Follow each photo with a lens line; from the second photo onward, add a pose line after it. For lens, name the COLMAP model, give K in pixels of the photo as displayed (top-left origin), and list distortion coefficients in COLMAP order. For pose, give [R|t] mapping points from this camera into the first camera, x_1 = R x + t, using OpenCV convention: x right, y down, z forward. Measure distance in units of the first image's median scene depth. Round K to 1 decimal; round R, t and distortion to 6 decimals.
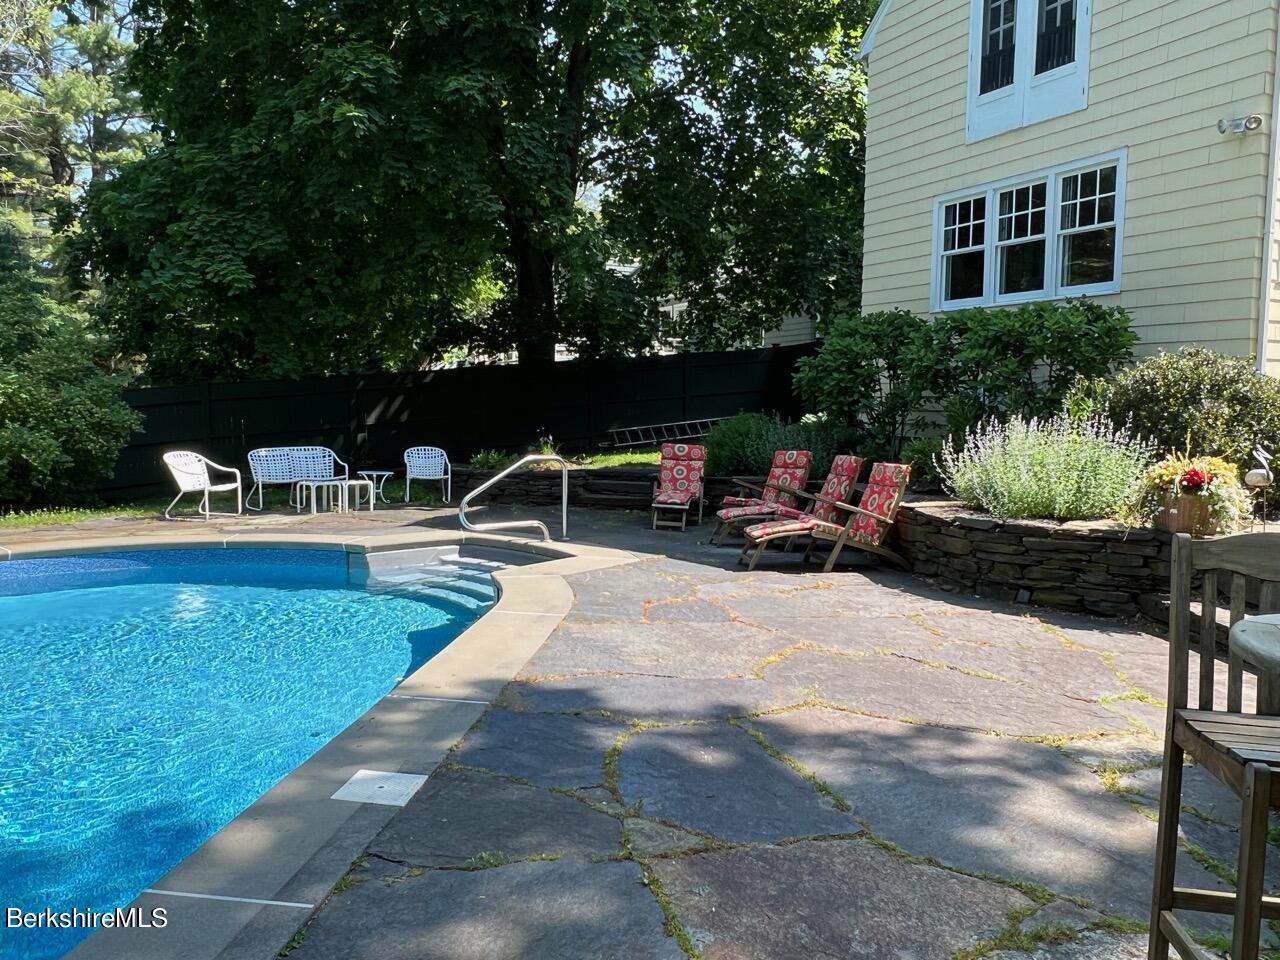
lens RADIAL K [[960.7, 0, 625.0], [0, 960.7, 484.6], [0, 0, 1]] dist [-0.003386, -0.003384]
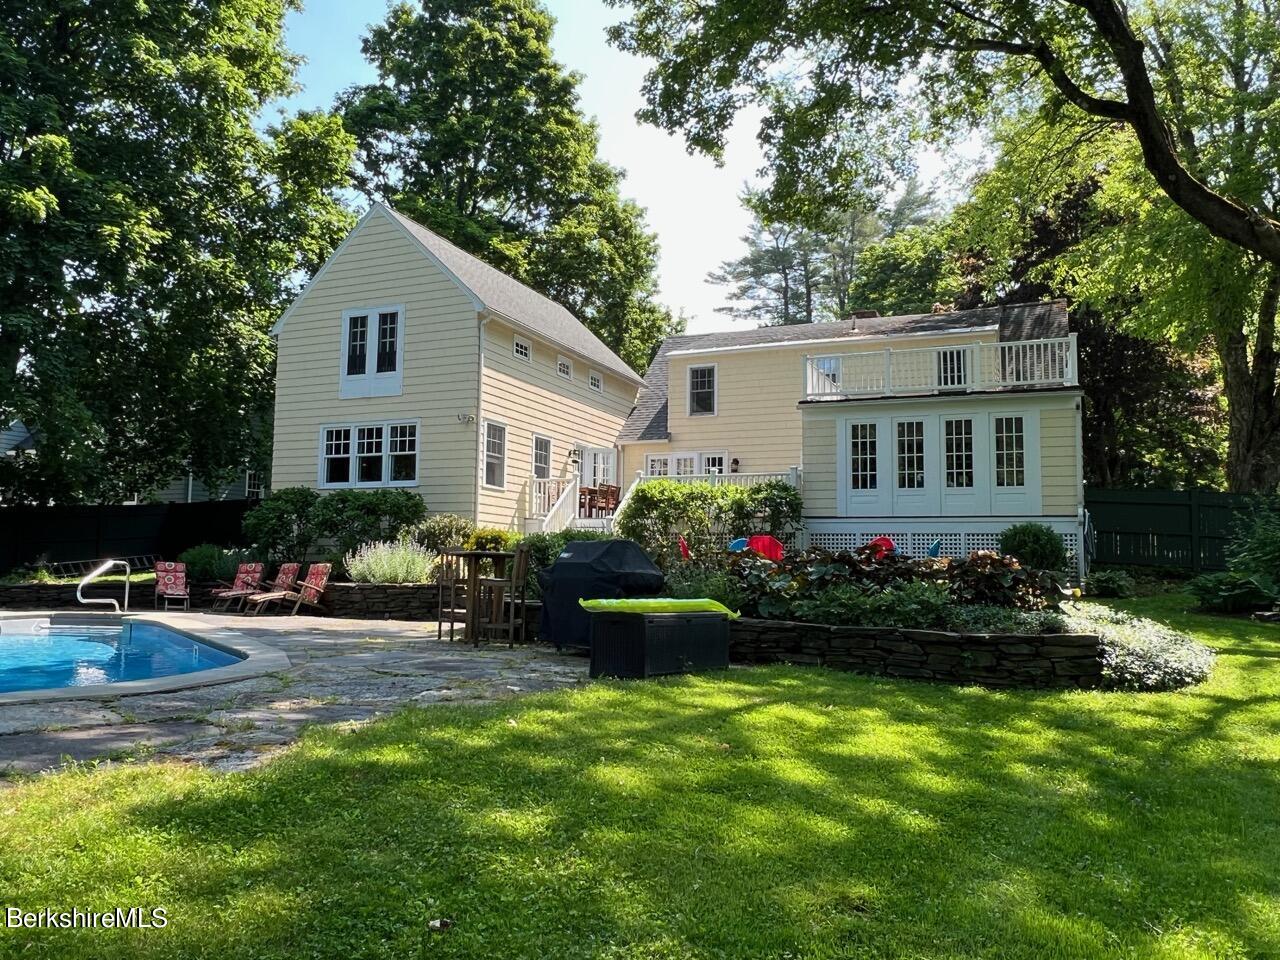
lens RADIAL K [[960.7, 0, 632.9], [0, 960.7, 488.1], [0, 0, 1]] dist [-0.003386, -0.003384]
pose [[0.758889, 0.057497, 0.648676, -0.490275], [0.050640, 0.987868, -0.146806, 0.134694], [-0.649248, 0.144258, 0.746771, -0.870426]]
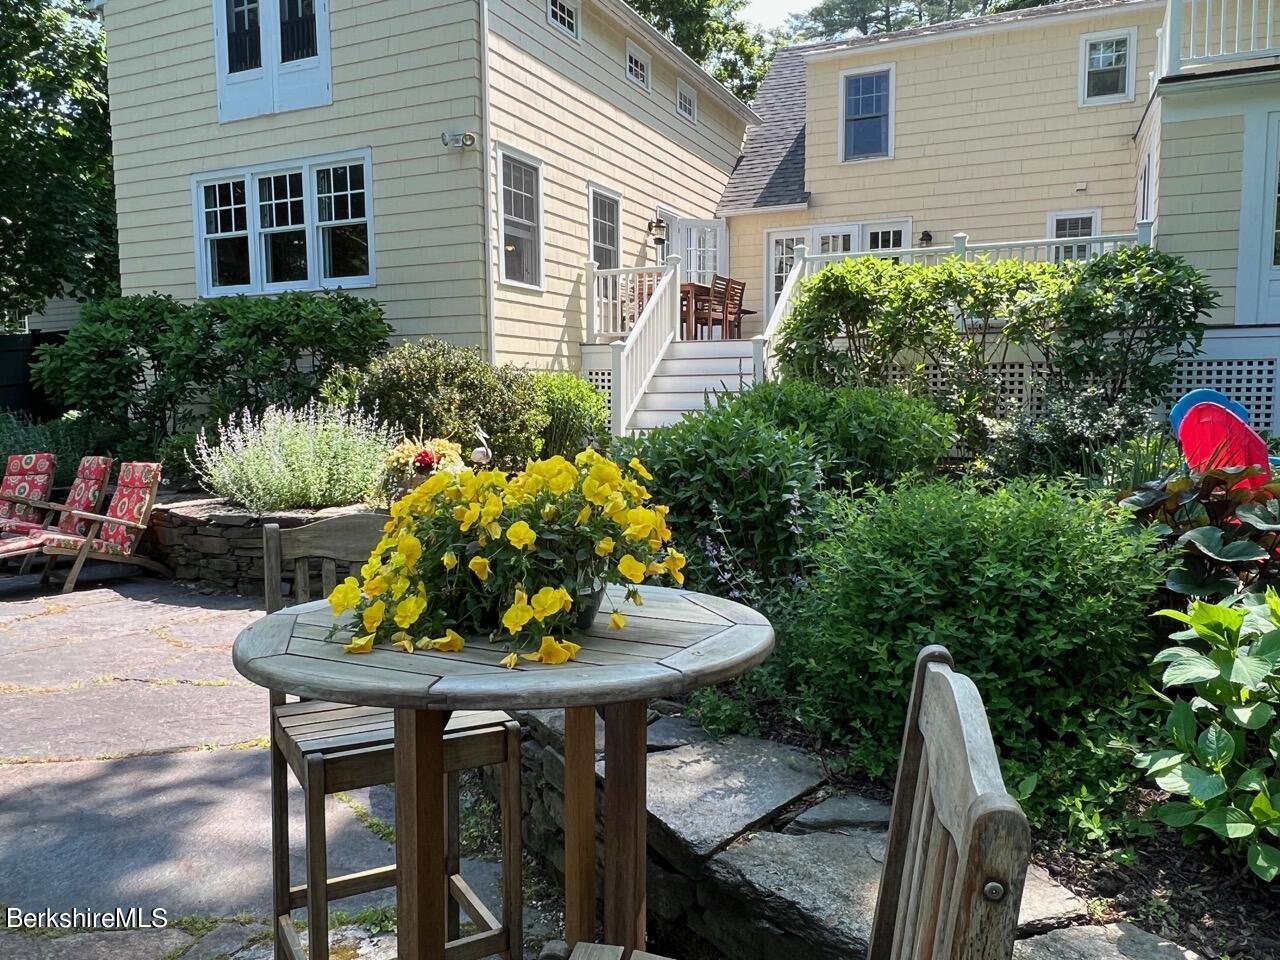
lens RADIAL K [[960.7, 0, 632.2], [0, 960.7, 486.5], [0, 0, 1]] dist [-0.003386, -0.003384]
pose [[0.778570, -0.079654, 0.622482, 0.064381], [0.072698, 0.996682, 0.036609, 0.000902], [-0.623332, 0.016750, 0.781778, 0.004113]]
